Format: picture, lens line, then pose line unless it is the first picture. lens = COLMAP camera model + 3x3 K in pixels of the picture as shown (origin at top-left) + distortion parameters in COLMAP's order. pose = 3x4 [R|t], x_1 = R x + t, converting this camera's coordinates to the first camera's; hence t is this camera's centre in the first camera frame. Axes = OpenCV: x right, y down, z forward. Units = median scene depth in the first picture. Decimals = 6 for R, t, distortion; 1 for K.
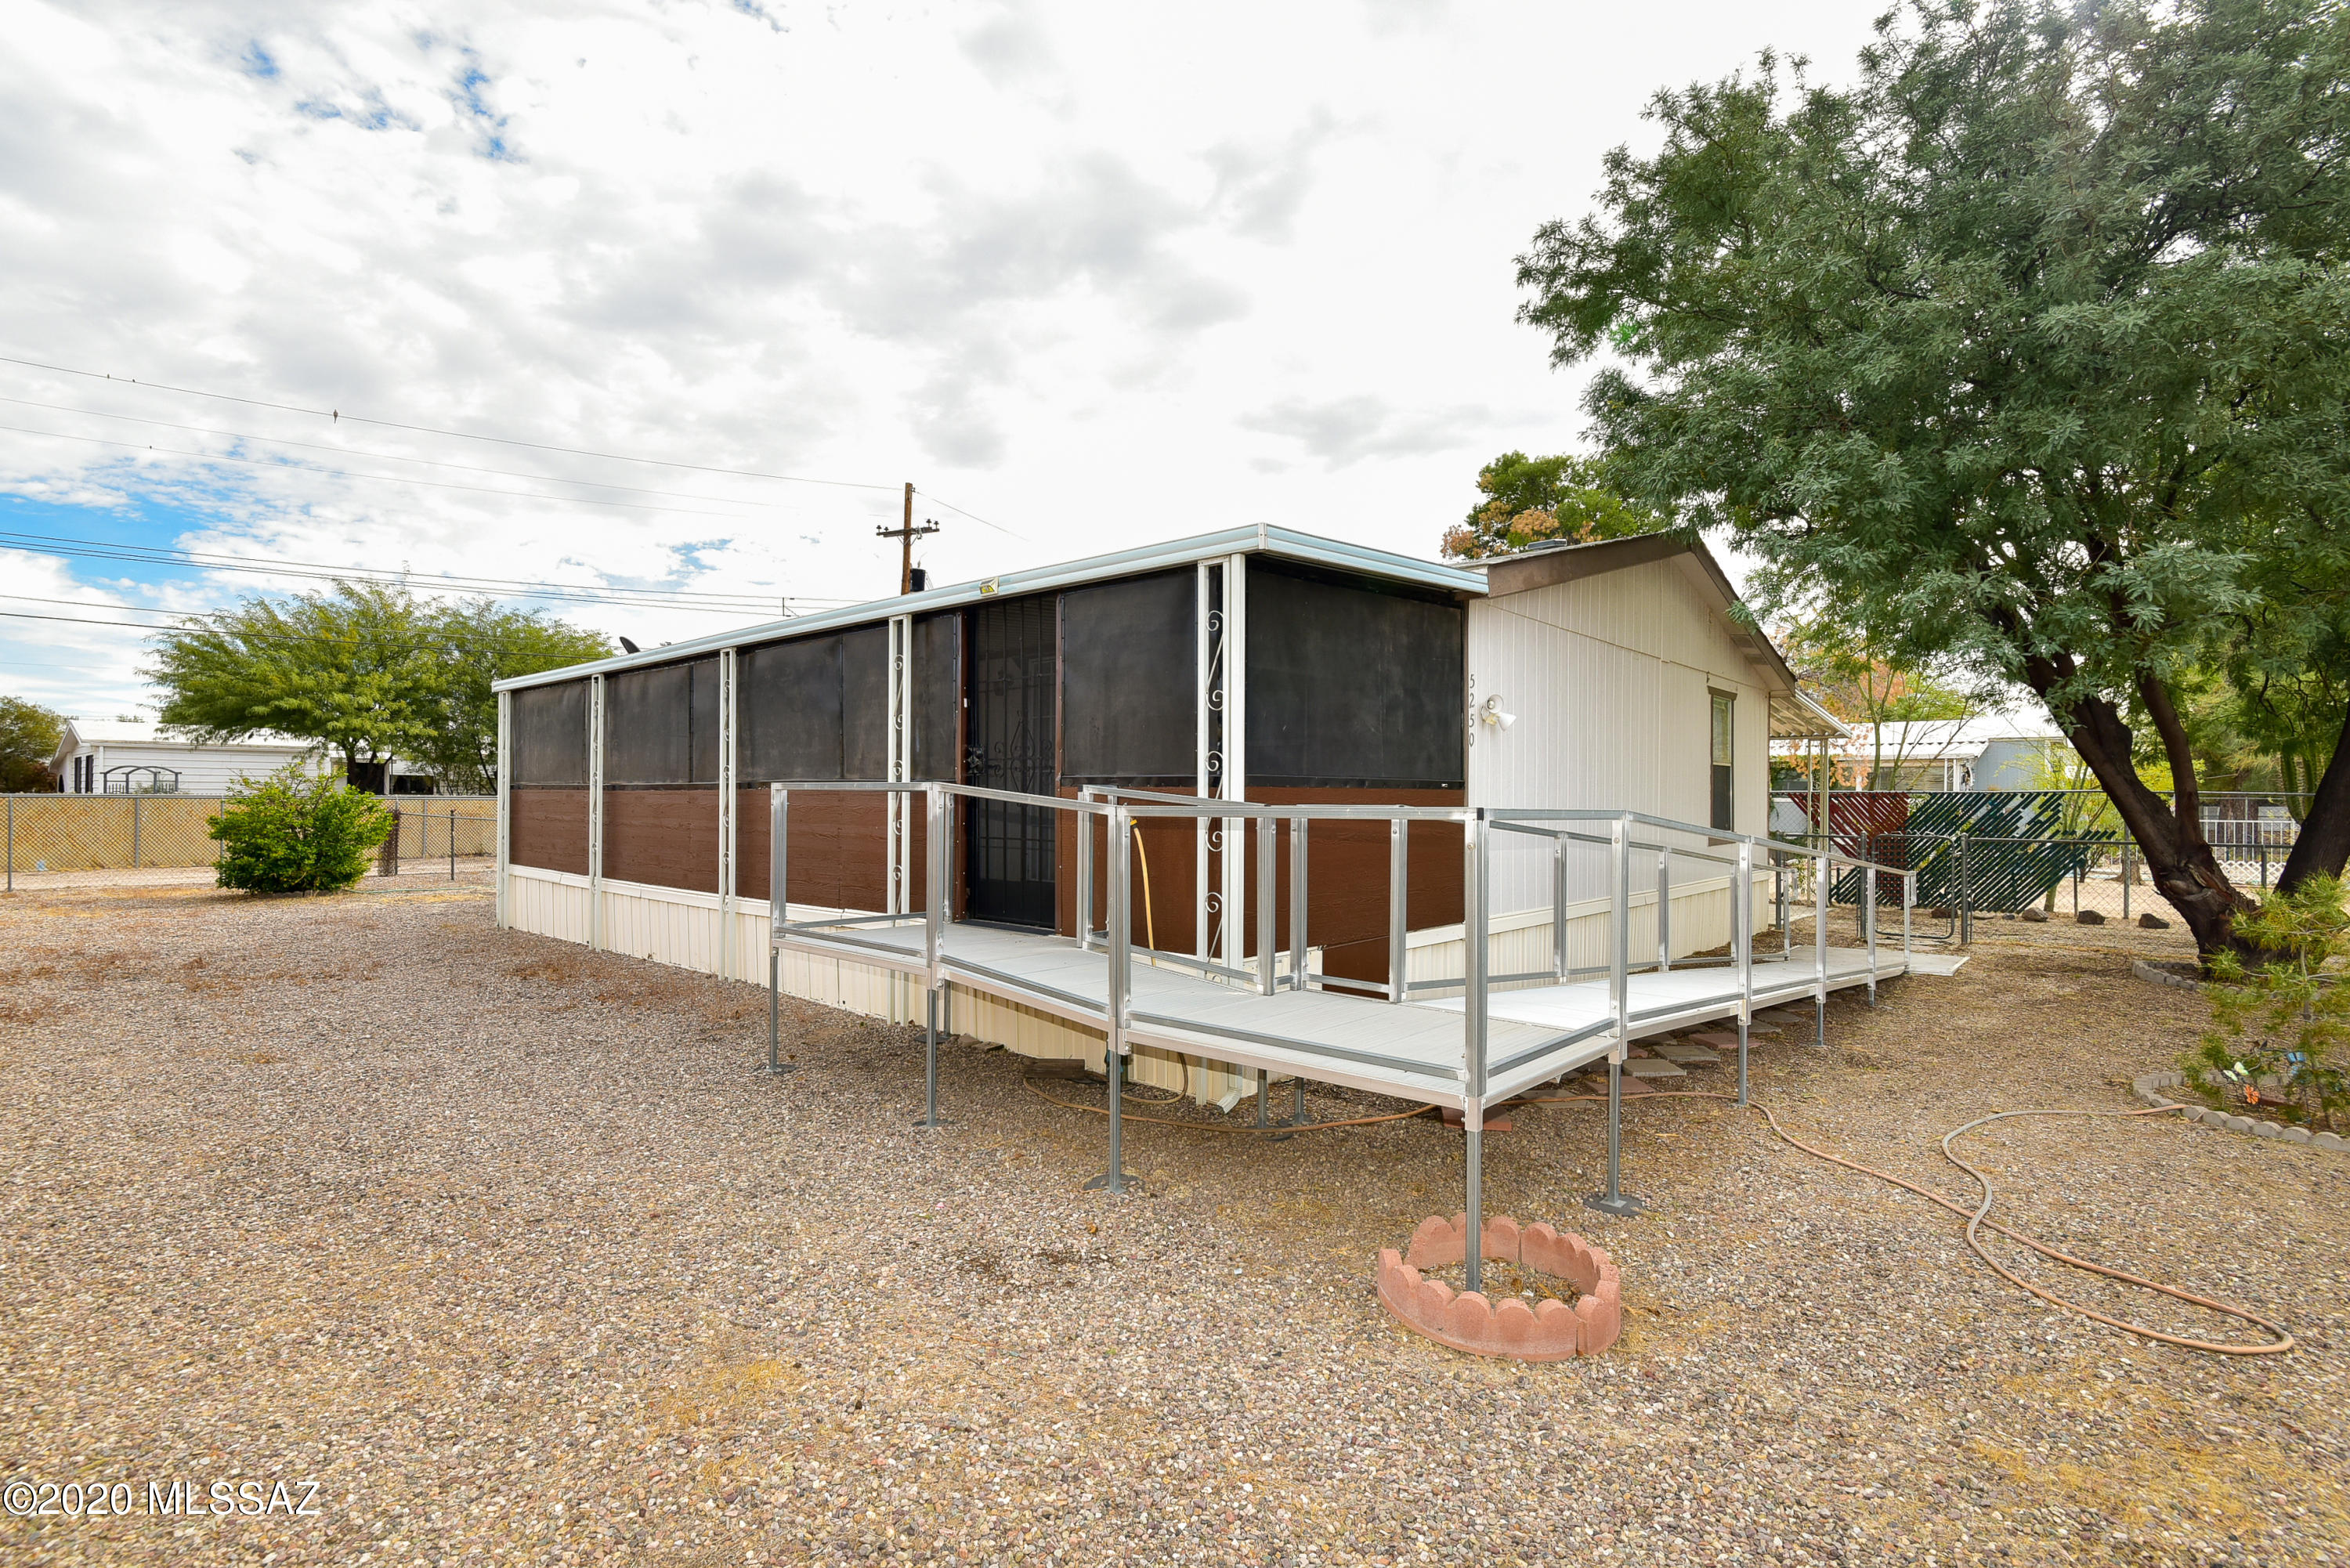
lens RADIAL K [[1085.4, 0, 1175.1], [0, 1085.4, 798.6], [0, 0, 1]] dist [-0.008803, -0.008614]
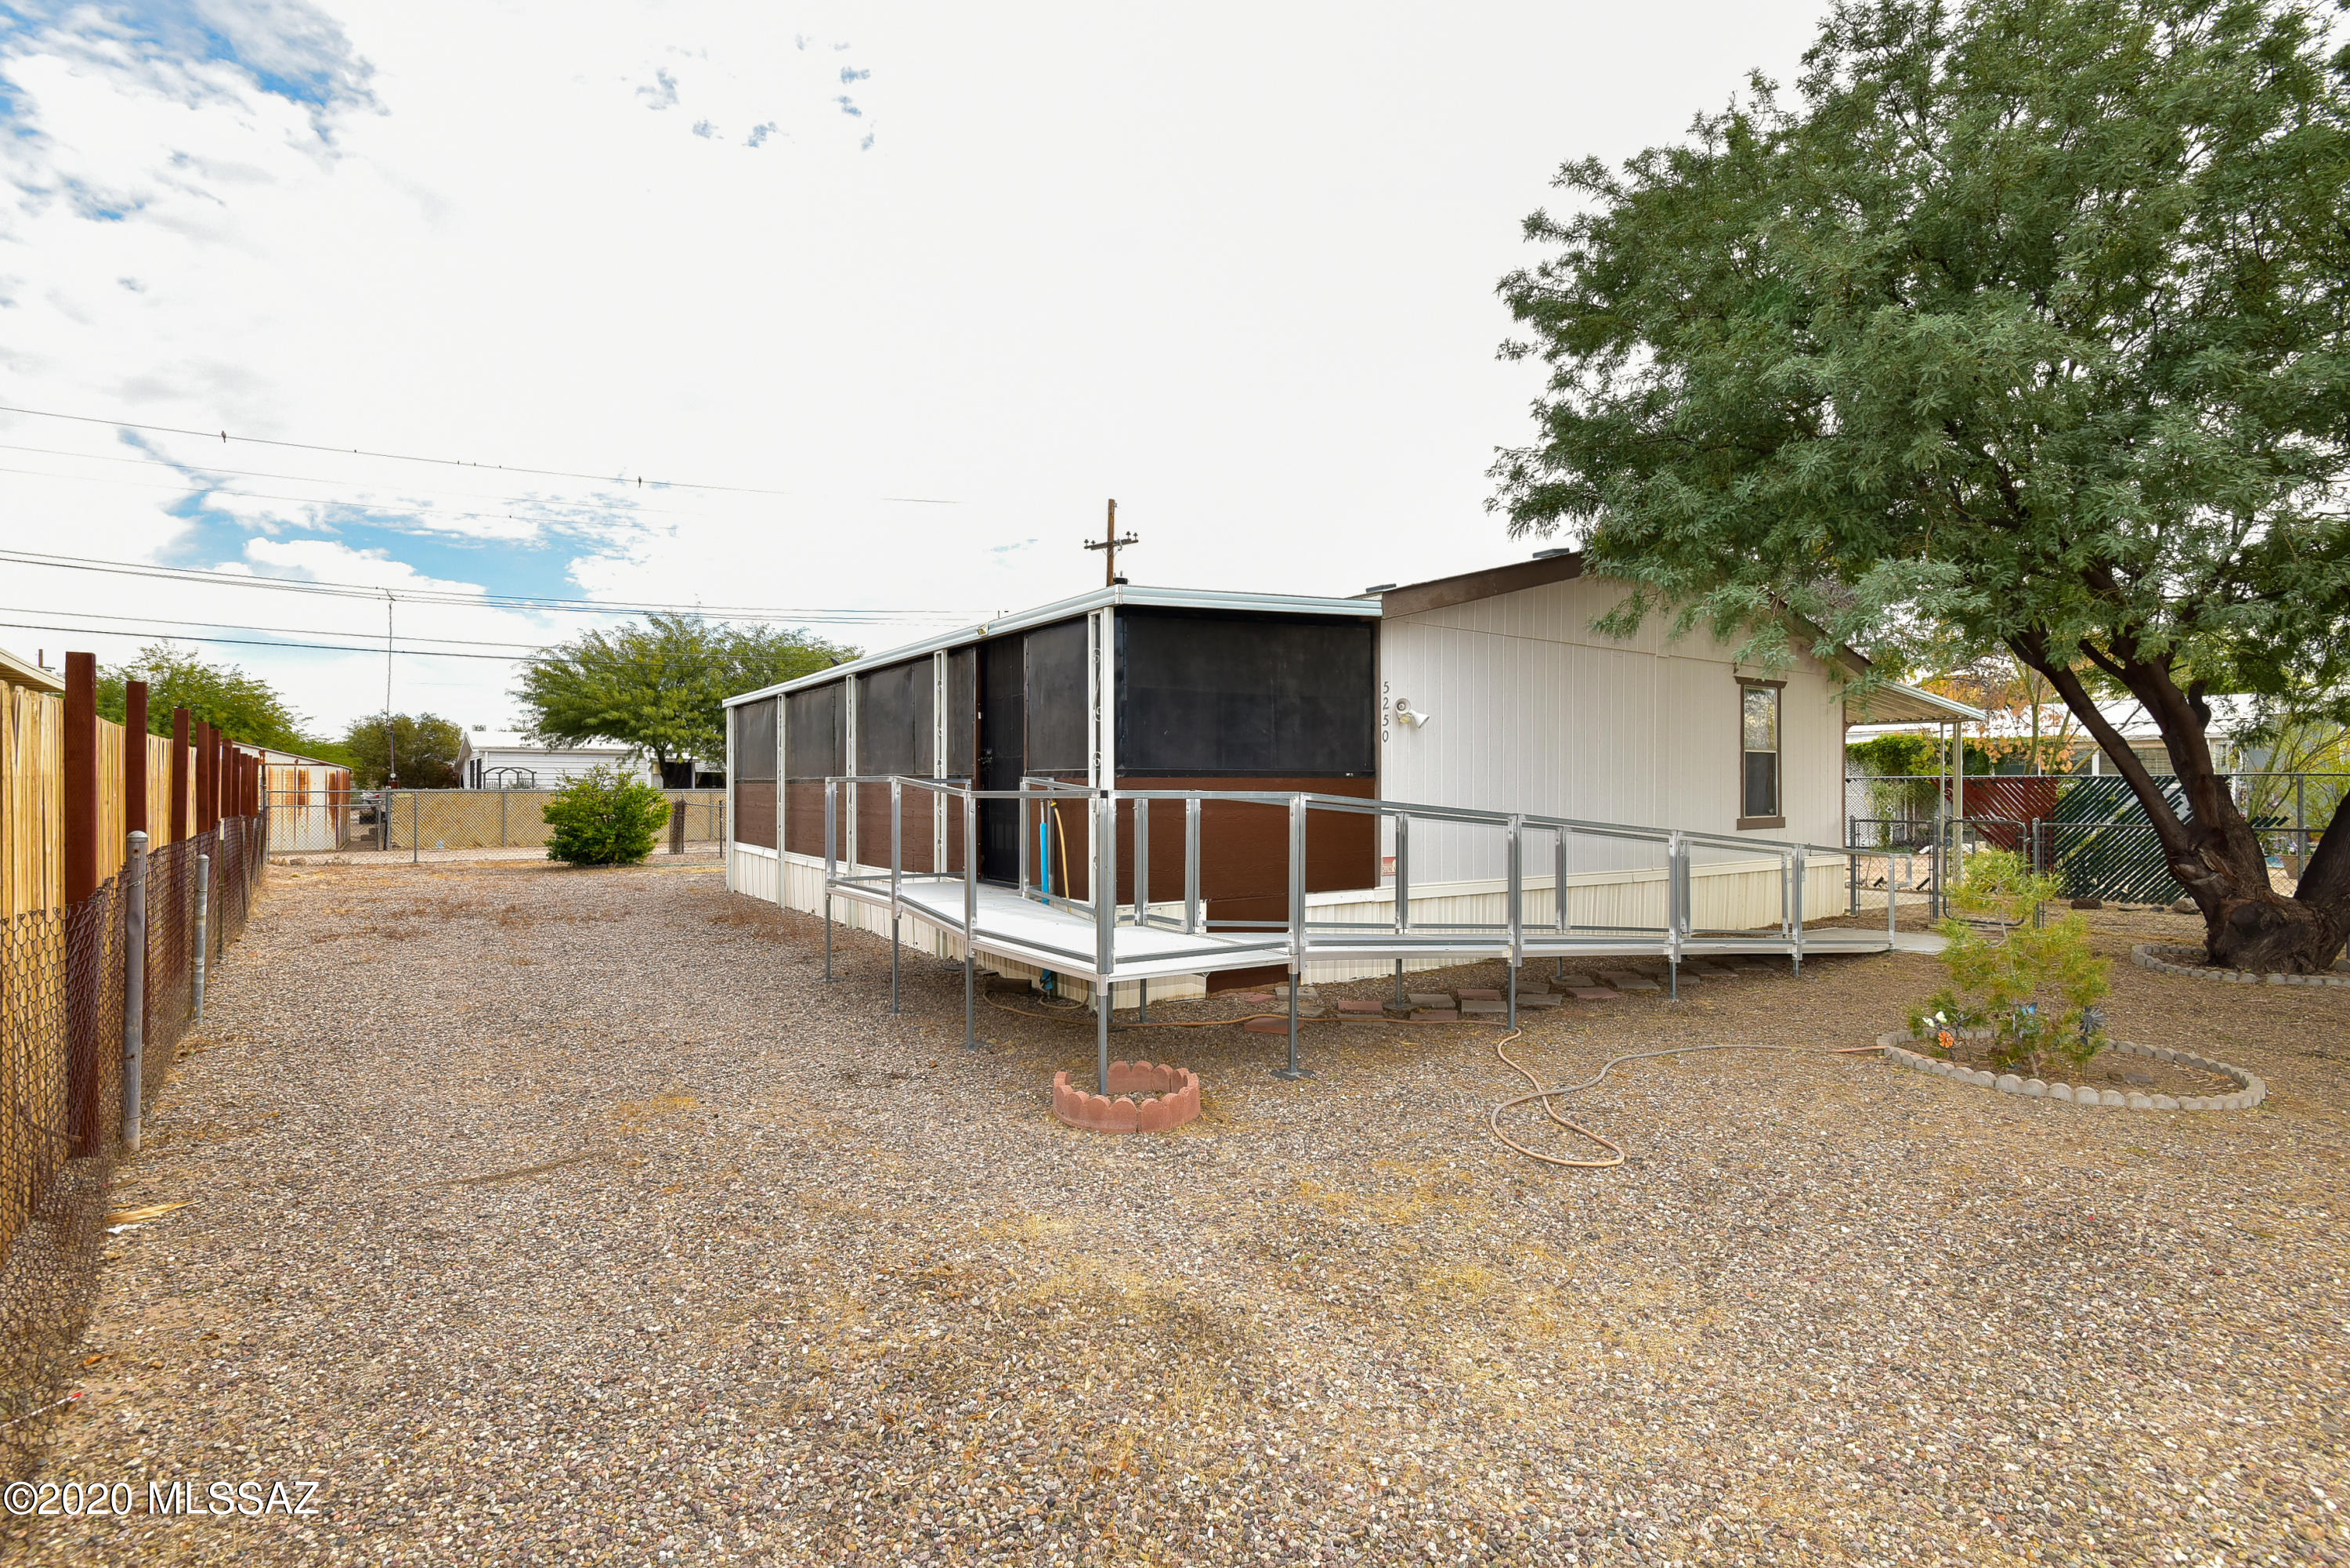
lens RADIAL K [[1090.6, 0, 1175.0], [0, 1090.6, 794.5], [0, 0, 1]] dist [-0.003259, -0.011694]
pose [[0.972132, -0.004512, -0.234391, 0.159005], [0.005611, 0.999976, 0.004020, 0.001796], [0.234368, -0.005223, 0.972134, -0.108689]]
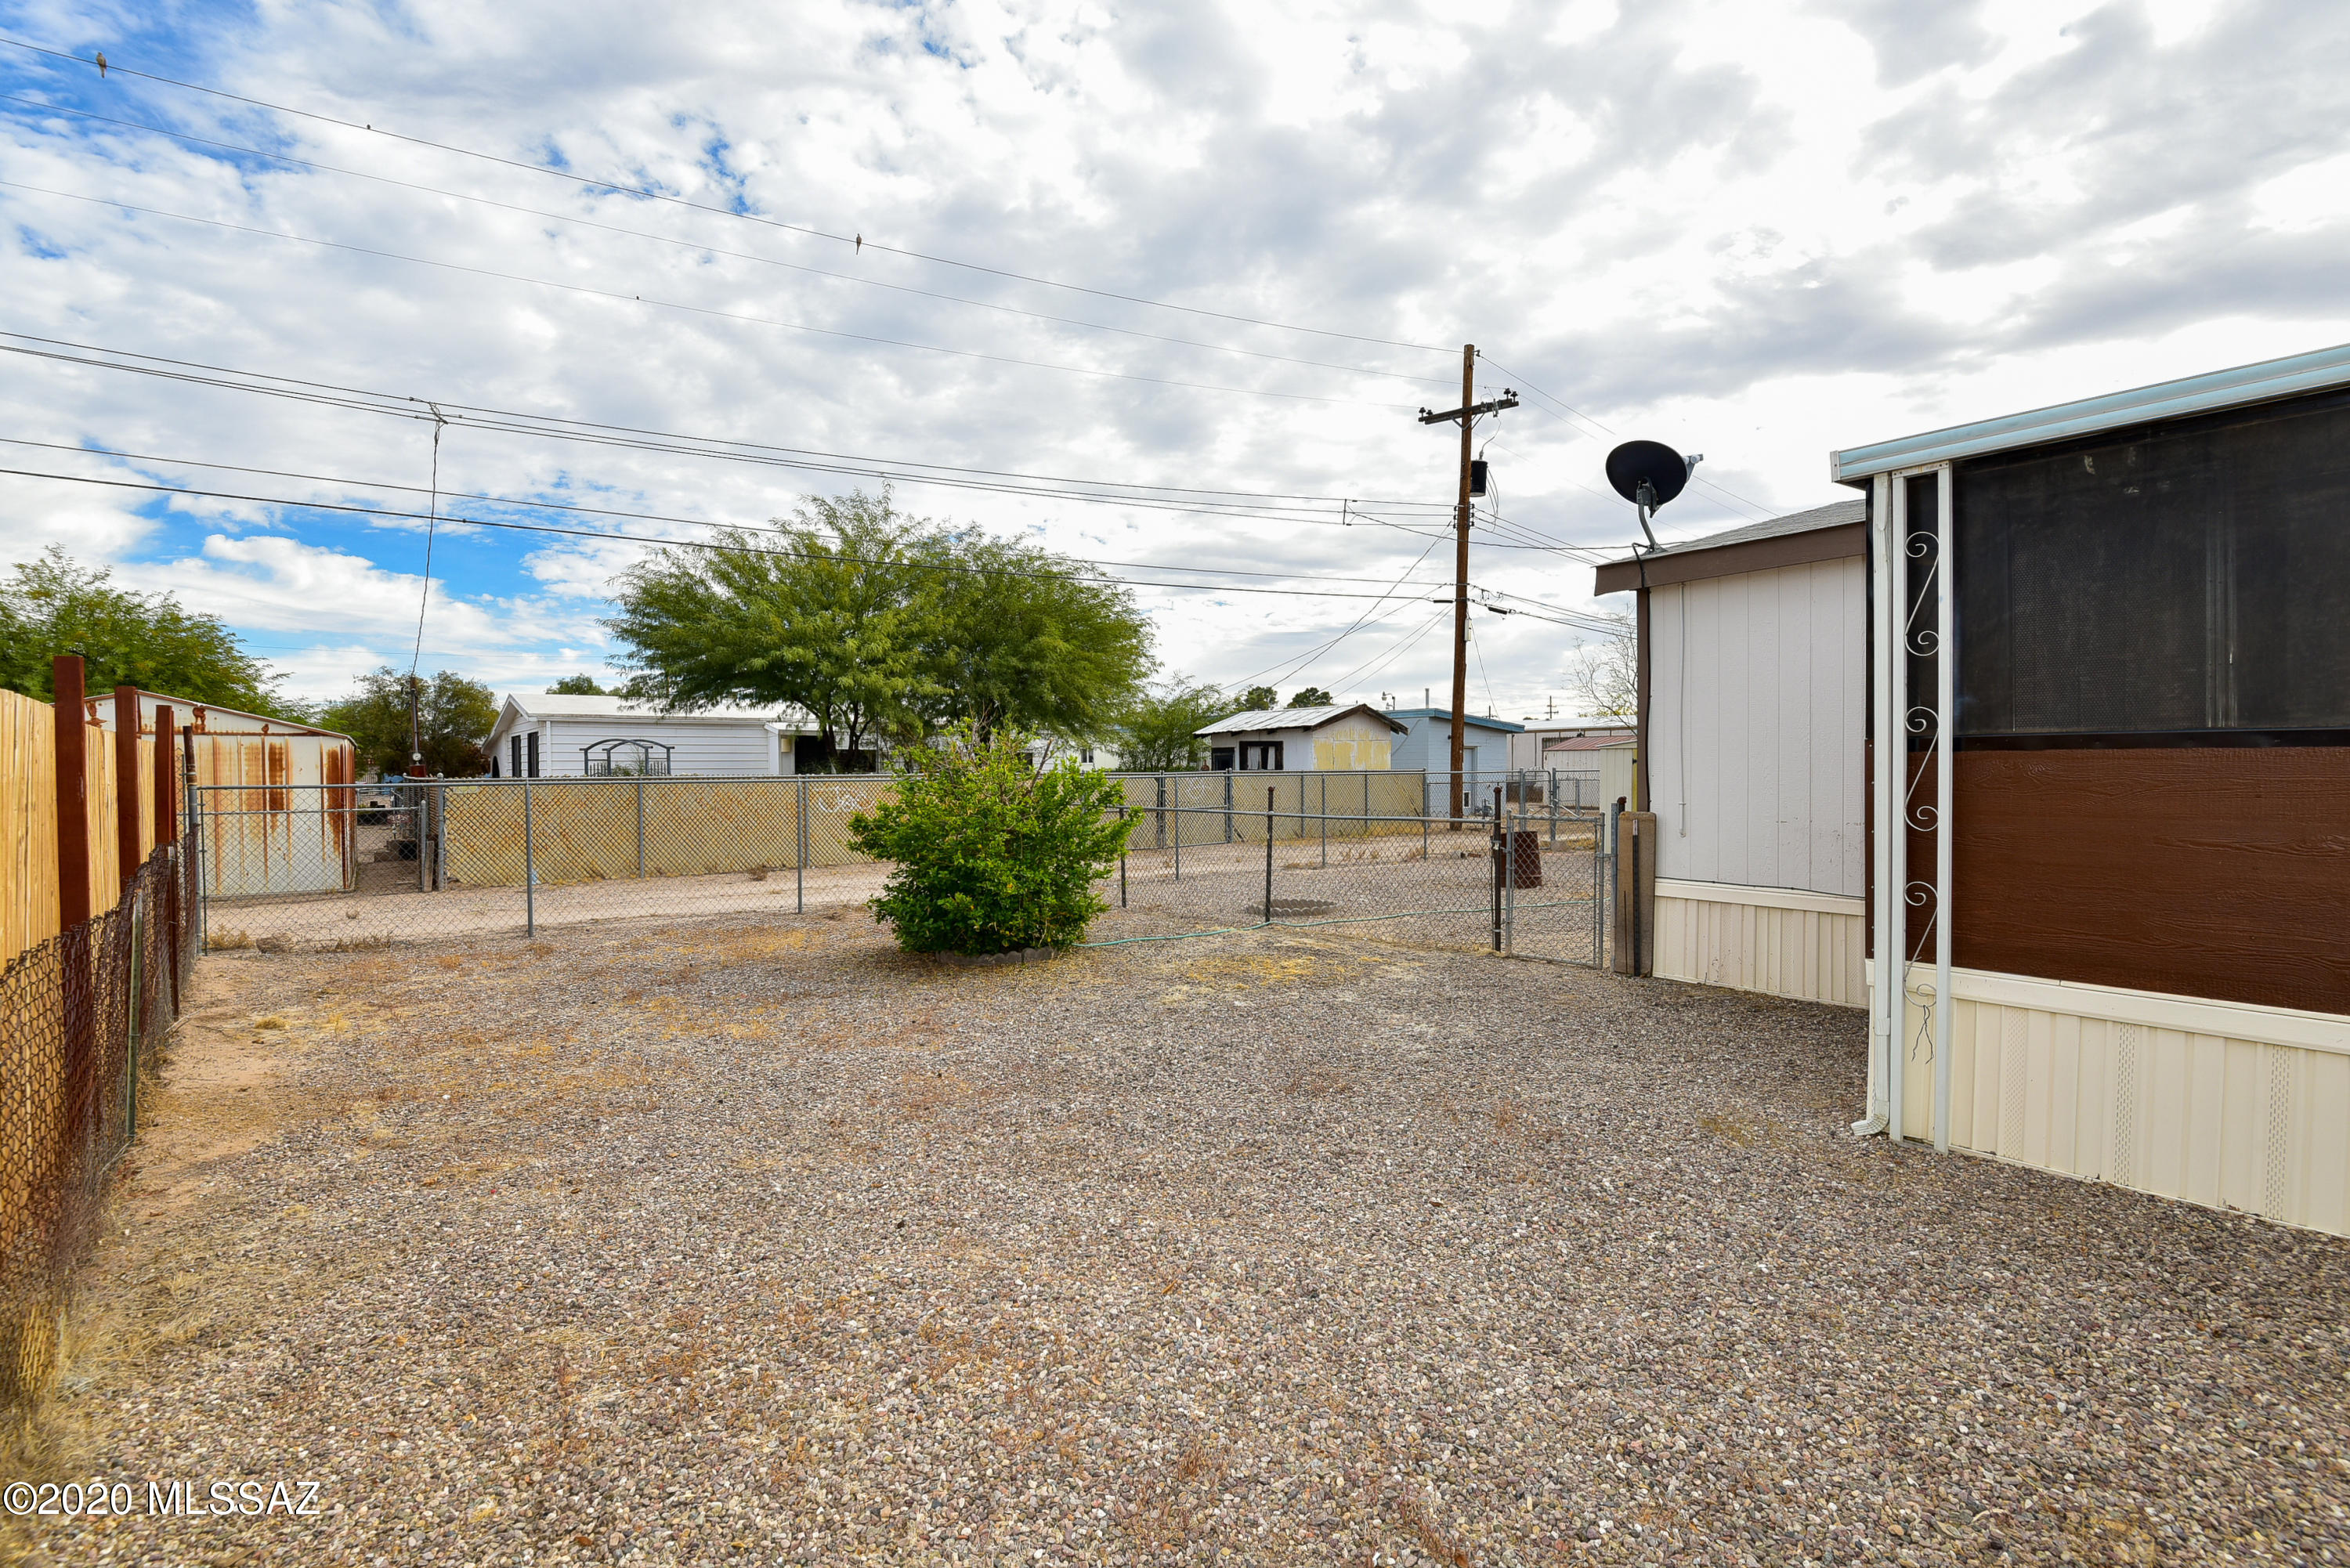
lens RADIAL K [[1085.4, 0, 1175.1], [0, 1085.4, 798.6], [0, 0, 1]] dist [-0.008803, -0.008614]
pose [[0.976574, -0.007841, -0.215039, -0.638589], [0.013493, 0.999601, 0.024830, -0.003797], [0.214758, -0.027150, 0.976290, 0.501292]]
